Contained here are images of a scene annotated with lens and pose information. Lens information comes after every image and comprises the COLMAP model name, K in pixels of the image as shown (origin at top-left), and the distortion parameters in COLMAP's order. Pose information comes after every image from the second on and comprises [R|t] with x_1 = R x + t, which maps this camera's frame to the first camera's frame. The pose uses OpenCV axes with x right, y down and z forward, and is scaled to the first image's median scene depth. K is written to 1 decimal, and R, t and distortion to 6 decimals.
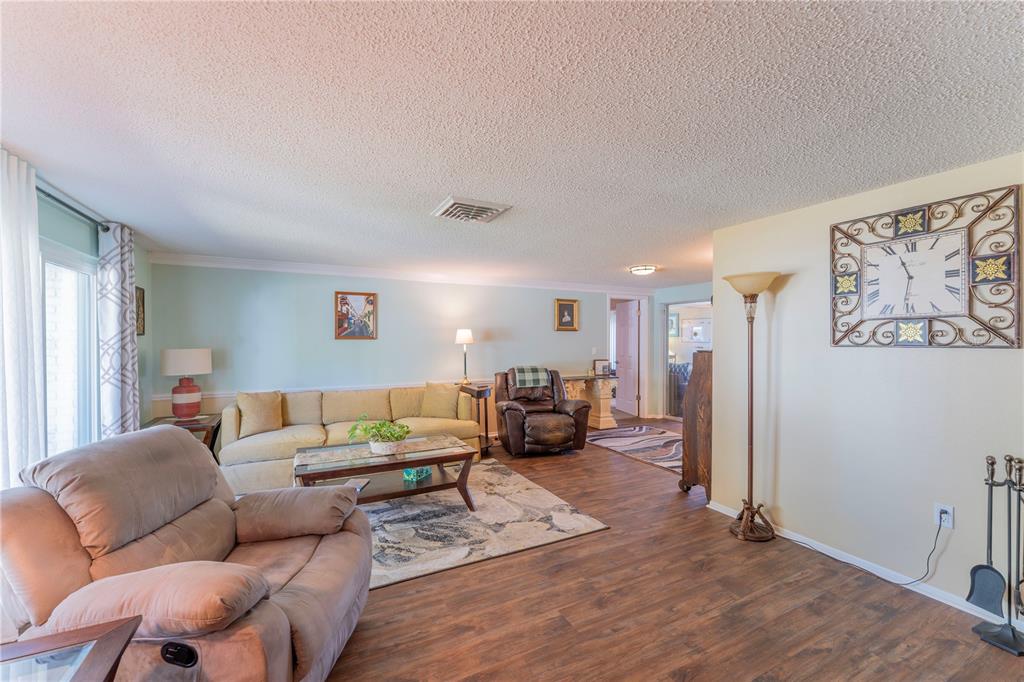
lens RADIAL K [[413.9, 0, 514.3], [0, 413.9, 345.5], [0, 0, 1]] dist [-0.000448, -0.000536]
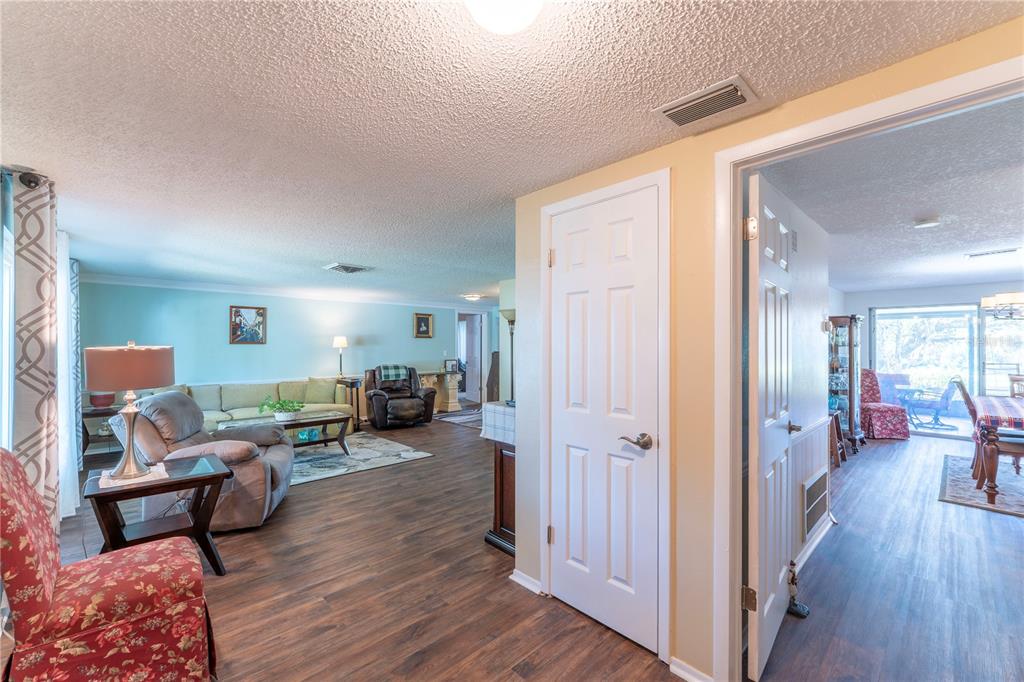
lens RADIAL K [[413.9, 0, 507.3], [0, 413.9, 344.8], [0, 0, 1]] dist [-0.000448, -0.000536]
pose [[0.961157, 0.001523, 0.275998, 0.027486], [0.002095, 0.999916, -0.012812, 0.004796], [-0.275994, 0.012892, 0.961073, -0.427612]]
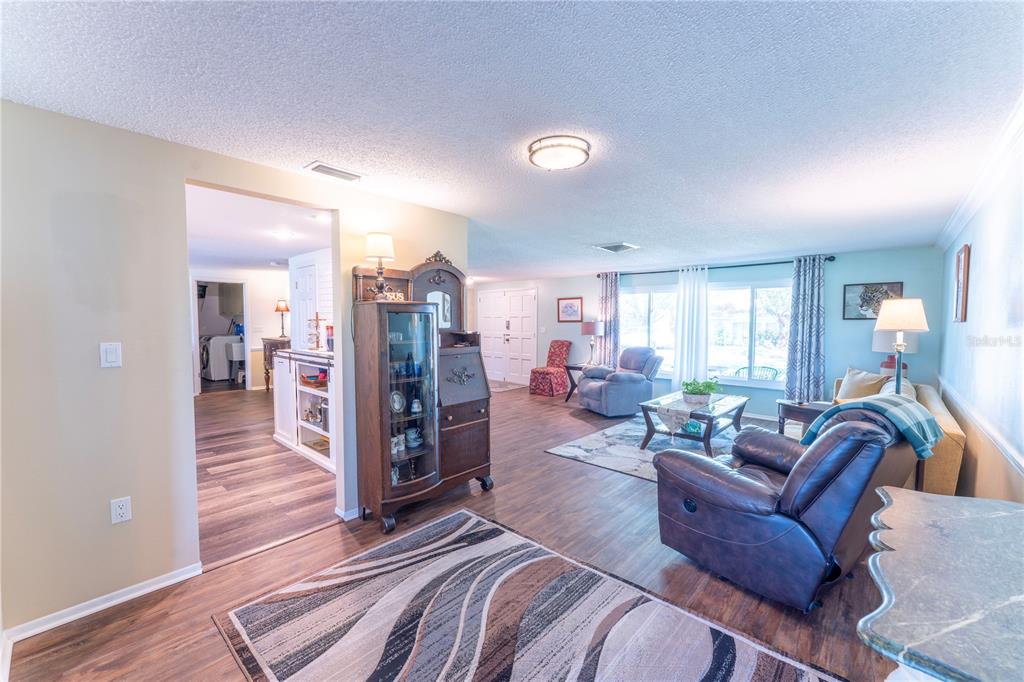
lens RADIAL K [[413.9, 0, 514.4], [0, 413.9, 345.5], [0, 0, 1]] dist [-0.000448, -0.000536]
pose [[-0.935445, 0.018505, -0.352987, 0.496185], [-0.004215, 0.997974, 0.063488, -0.014032], [0.353446, 0.060877, -0.933472, 1.365114]]
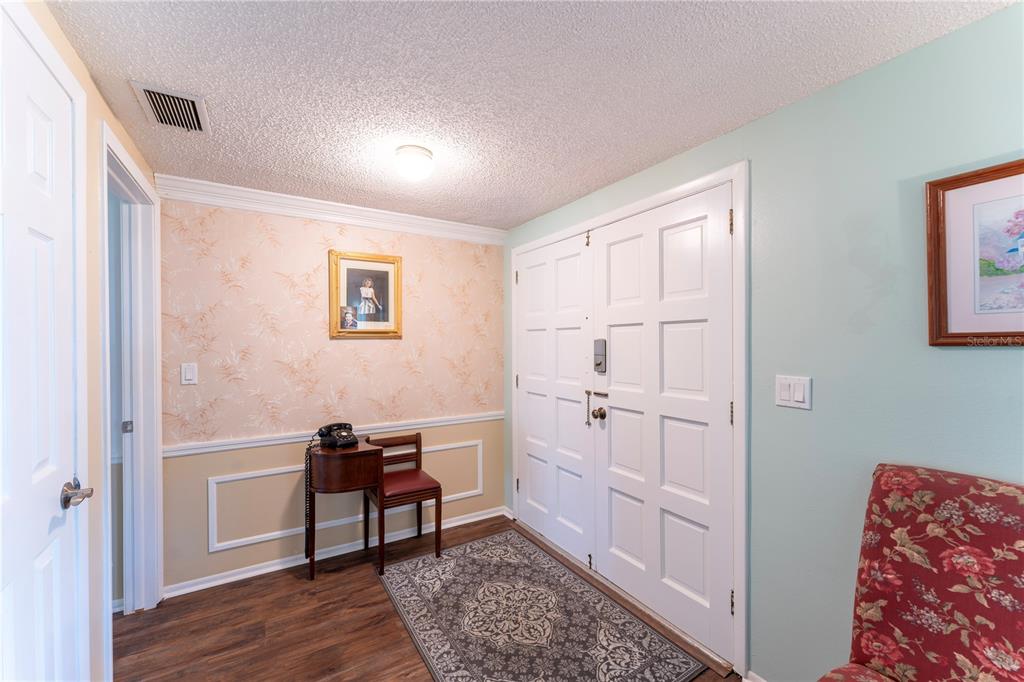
lens RADIAL K [[413.9, 0, 512.3], [0, 413.9, 342.9], [0, 0, 1]] dist [-0.000448, -0.000536]
pose [[-0.997738, 0.000680, -0.067214, 0.336301], [0.000439, 0.999993, 0.003607, -0.011048], [0.067216, 0.003569, -0.997732, 0.952331]]
